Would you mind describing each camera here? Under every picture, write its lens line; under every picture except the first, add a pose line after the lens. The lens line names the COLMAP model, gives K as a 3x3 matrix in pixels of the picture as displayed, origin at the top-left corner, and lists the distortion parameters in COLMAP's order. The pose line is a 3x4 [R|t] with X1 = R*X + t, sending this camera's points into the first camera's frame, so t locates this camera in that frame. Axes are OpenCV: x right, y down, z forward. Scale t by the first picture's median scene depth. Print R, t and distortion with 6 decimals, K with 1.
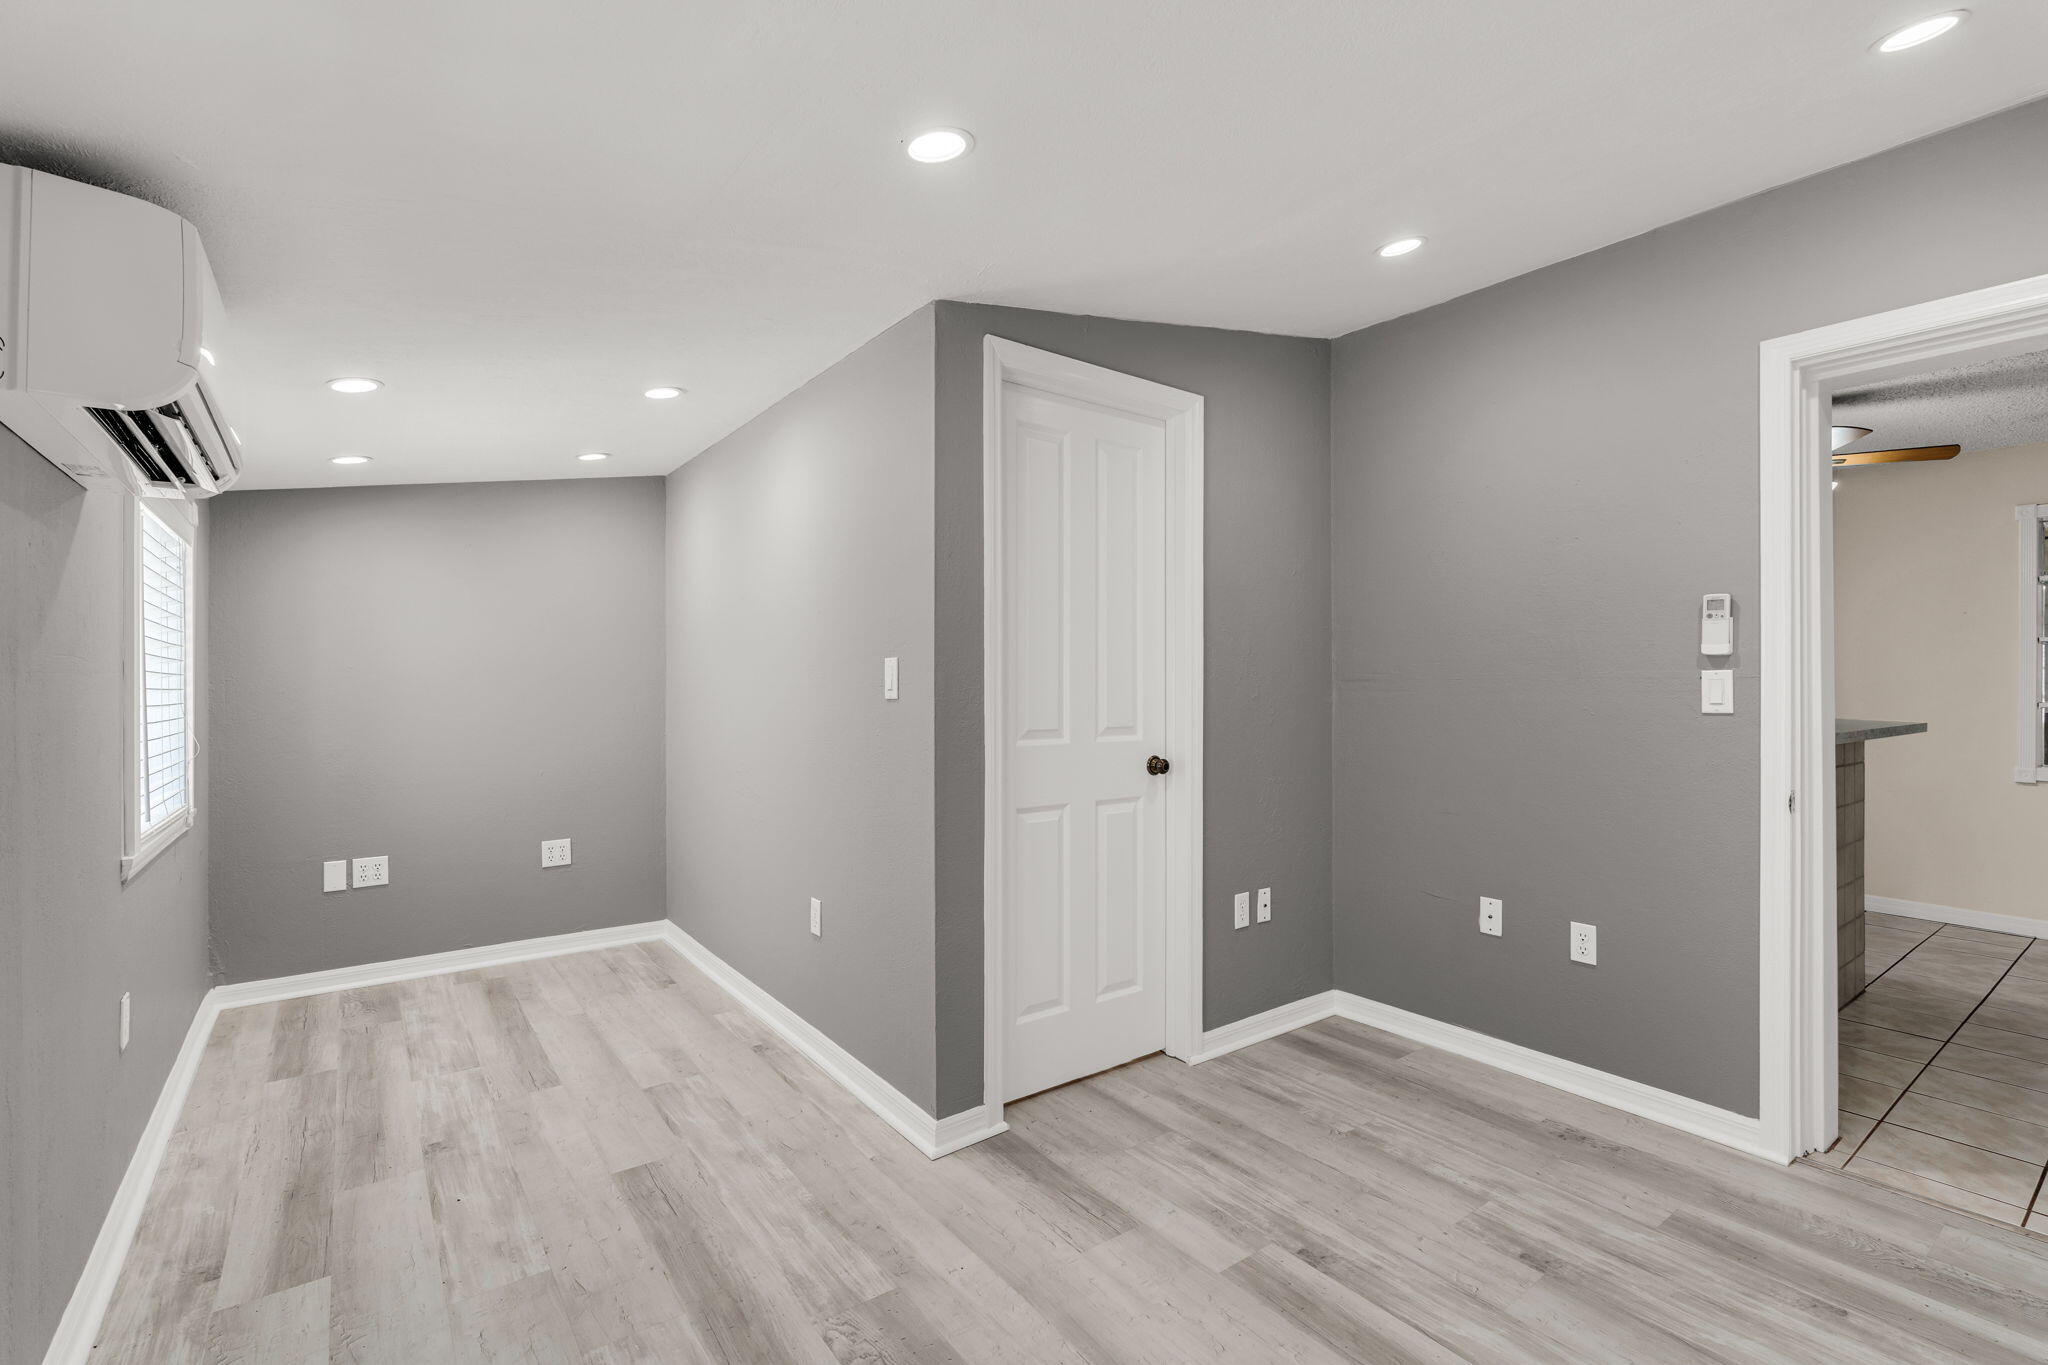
lens RADIAL K [[910.1, 0, 1026.2], [0, 910.1, 686.8], [0, 0, 1]] dist [0.000864, -0.000399]
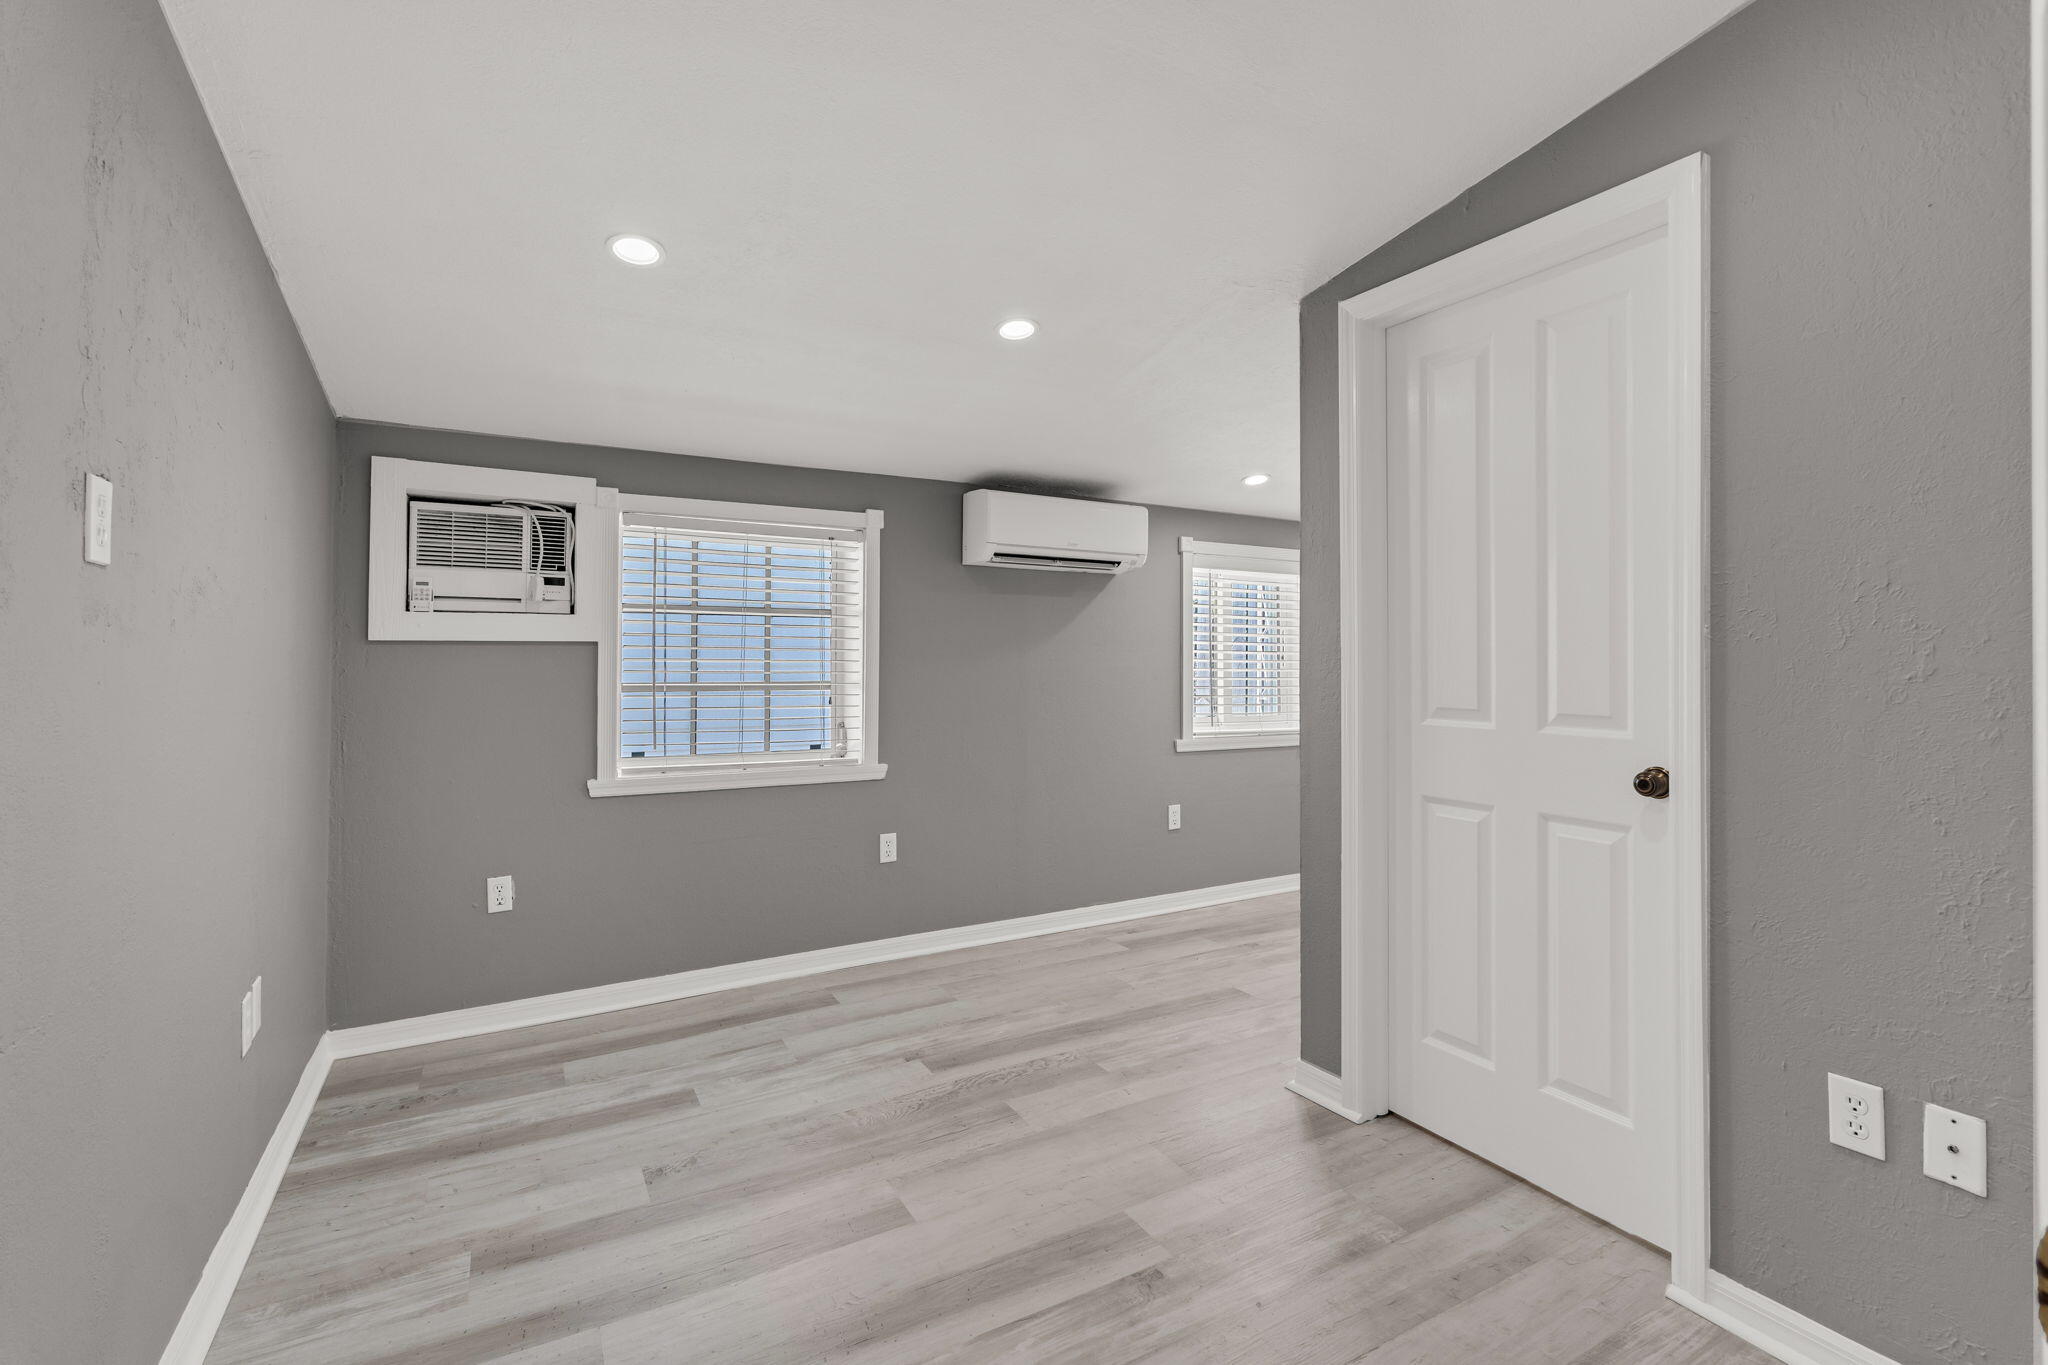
lens RADIAL K [[920.4, 0, 1021.7], [0, 920.4, 656.0], [0, 0, 1]] dist [-0.000392, -0.000359]
pose [[-0.134439, -0.006039, -0.990903, 0.996959], [-0.001990, 0.999981, -0.005824, 0.005342], [0.990920, 0.001189, -0.134448, 0.793978]]
